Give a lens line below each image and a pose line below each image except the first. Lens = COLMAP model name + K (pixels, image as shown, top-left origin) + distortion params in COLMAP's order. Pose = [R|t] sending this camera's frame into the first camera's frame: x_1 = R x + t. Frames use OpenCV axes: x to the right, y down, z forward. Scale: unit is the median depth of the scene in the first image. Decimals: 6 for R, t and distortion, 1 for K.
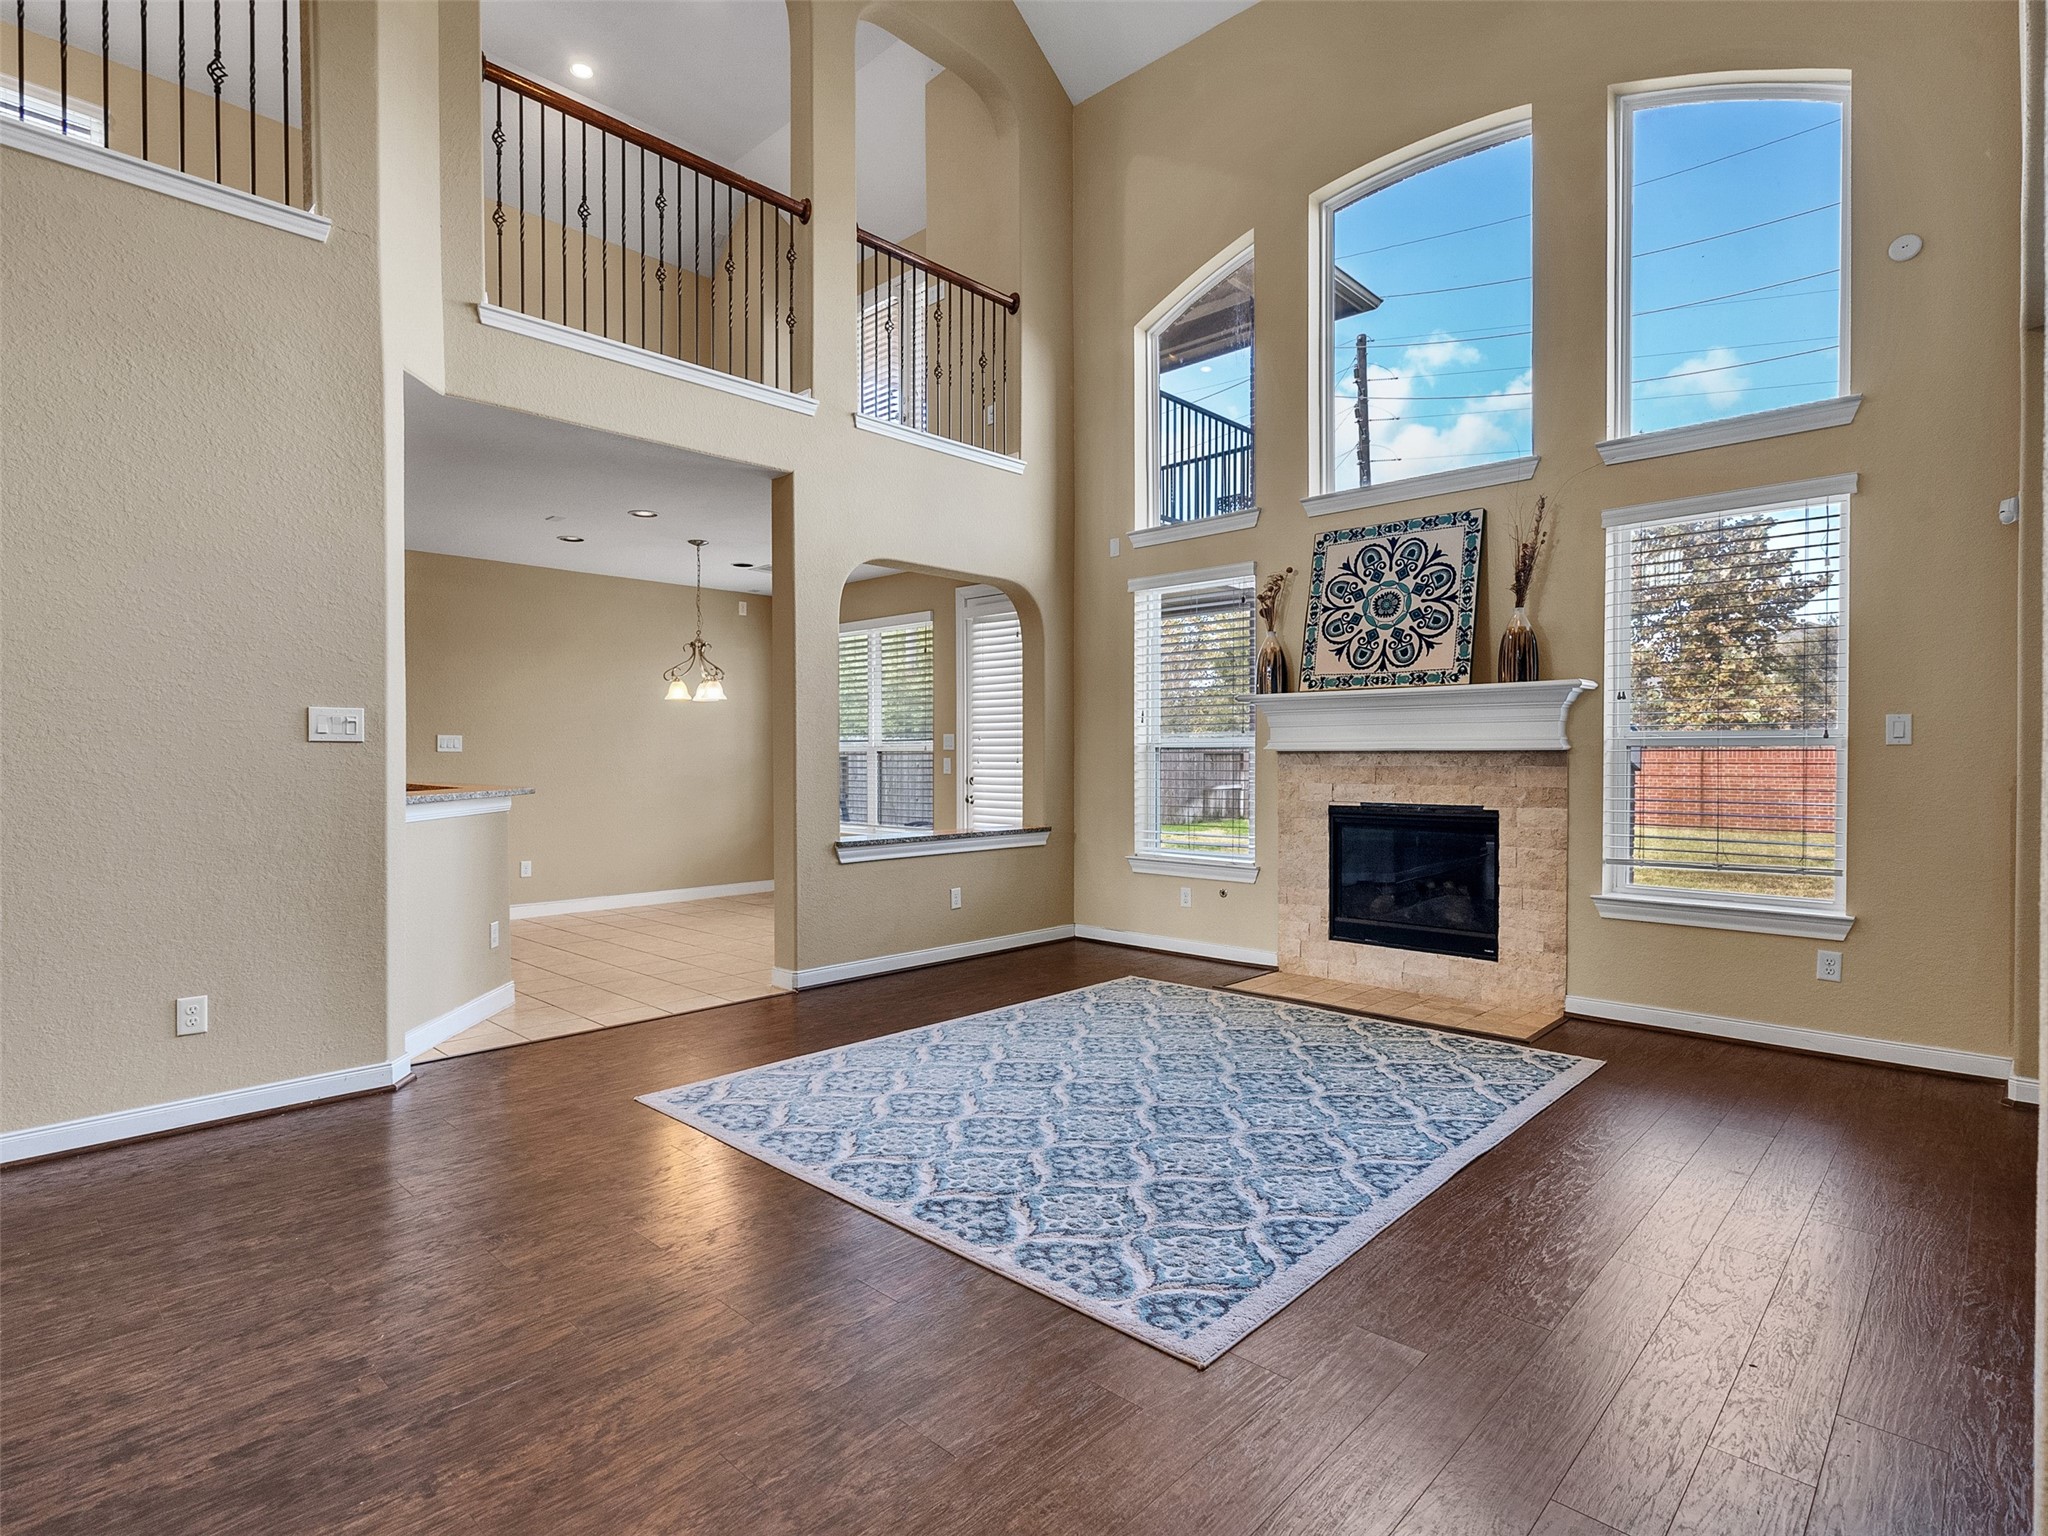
lens RADIAL K [[1053.5, 0, 978.3], [0, 1053.5, 759.6], [0, 0, 1]] dist [-0.003545, 0.002259]
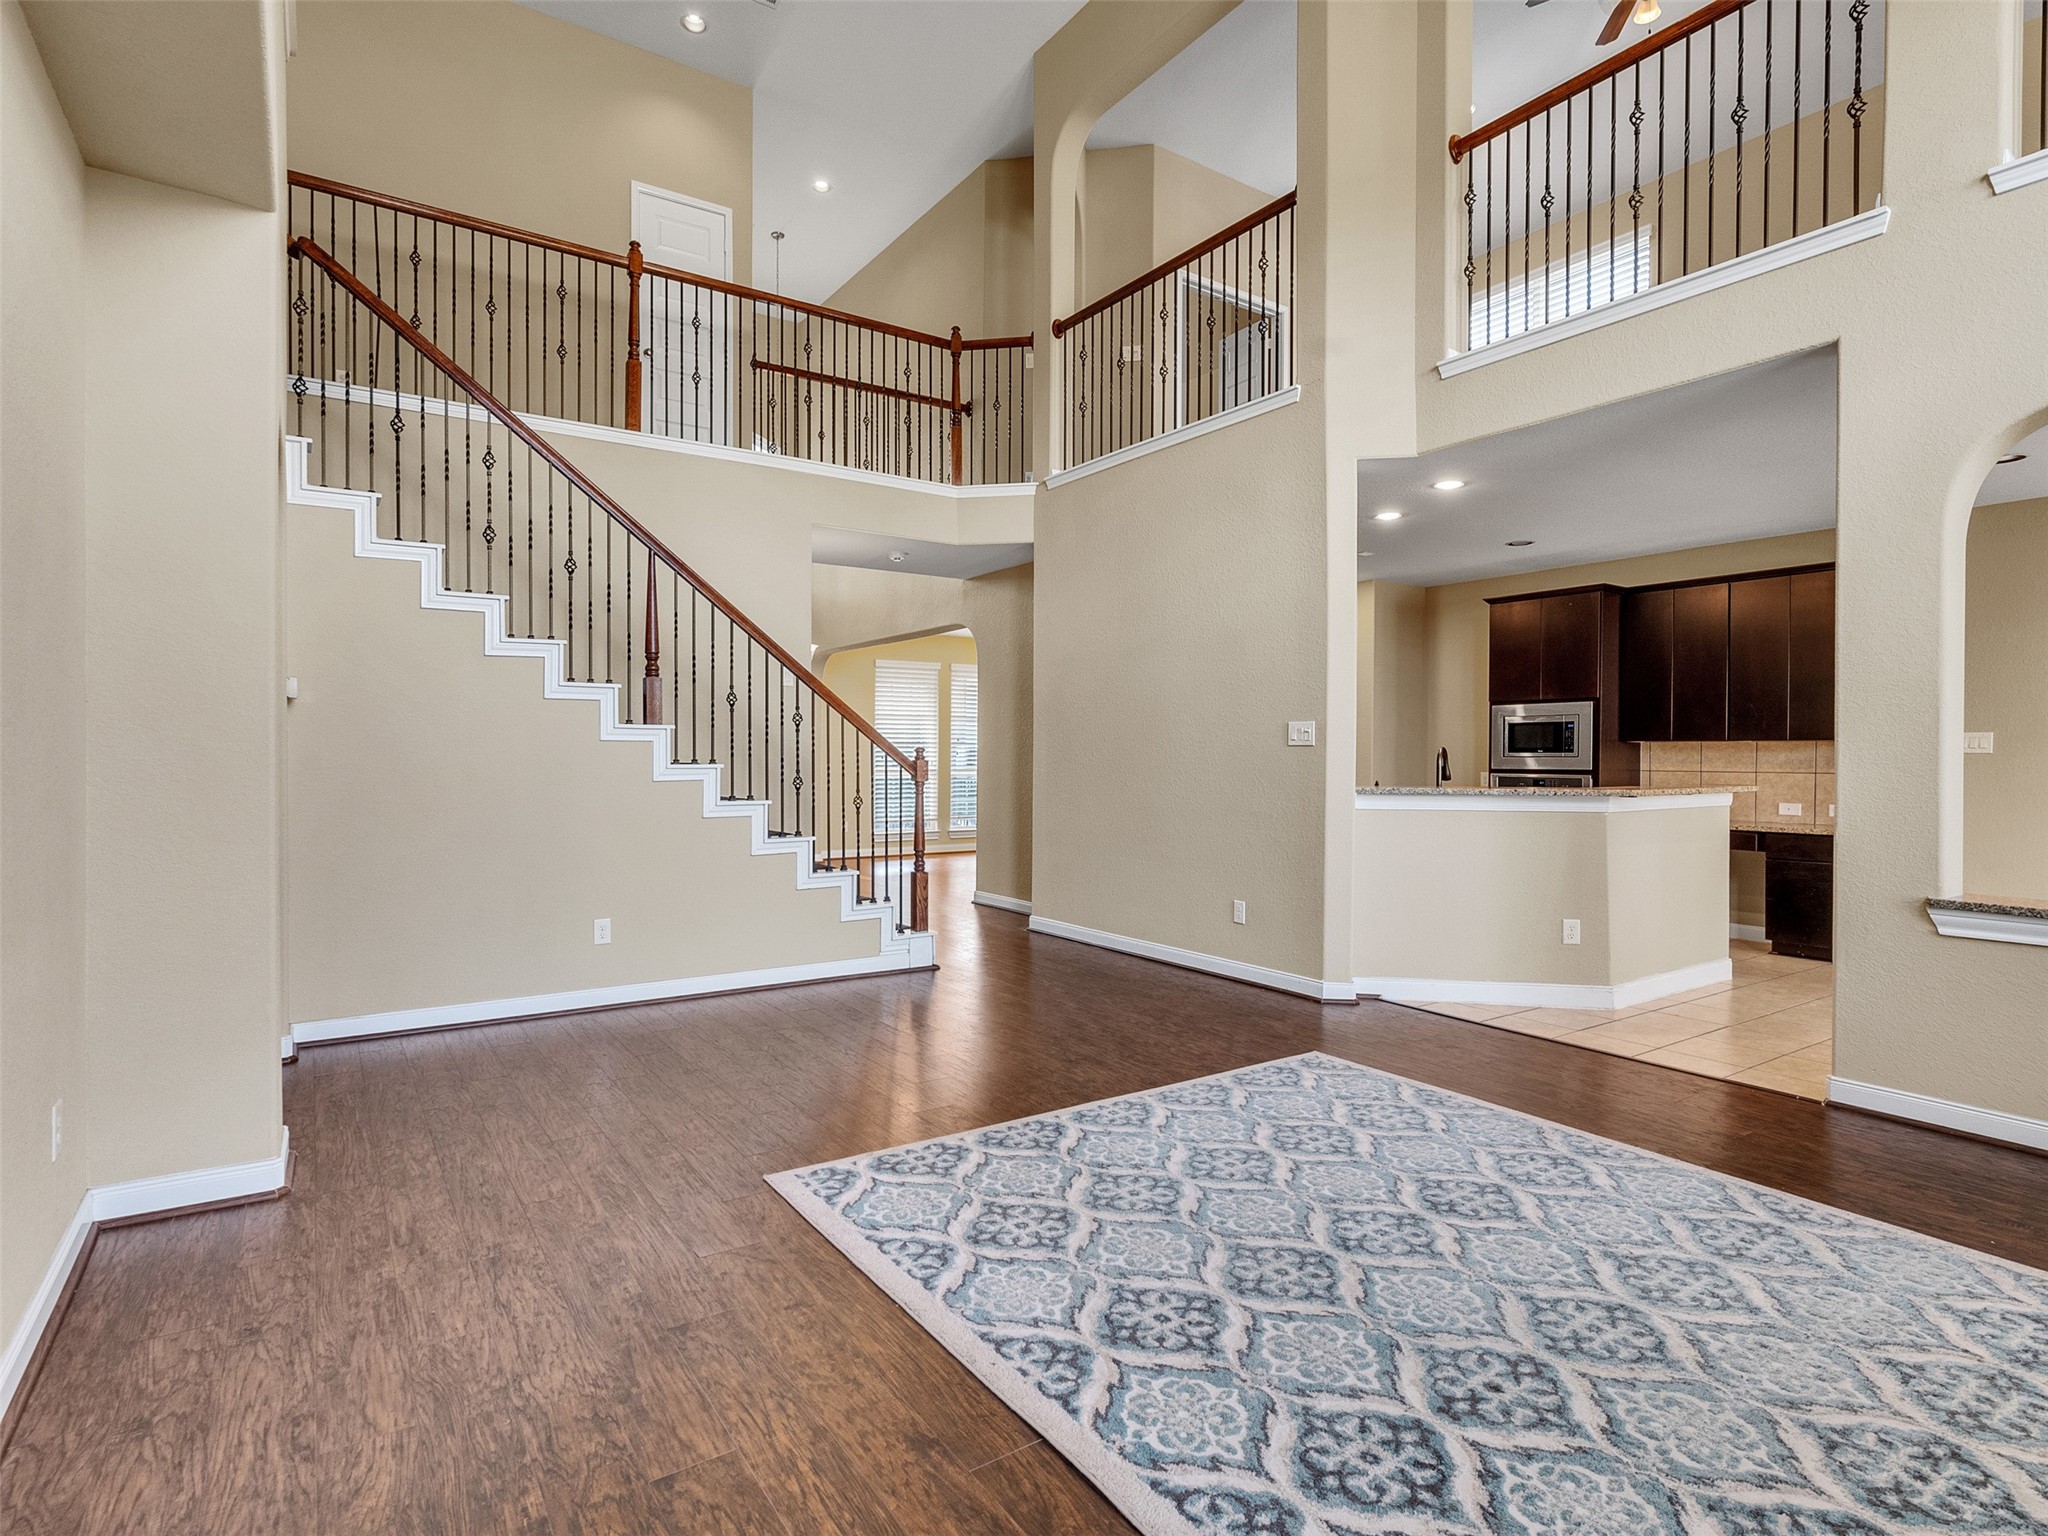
lens RADIAL K [[1053.5, 0, 1023.3], [0, 1053.5, 765.0], [0, 0, 1]] dist [-0.003545, 0.002259]
pose [[-0.200453, 0.008251, -0.979669, 0.889916], [-0.007596, 0.999921, 0.009975, -0.002412], [0.979674, 0.009441, -0.200374, 0.937043]]
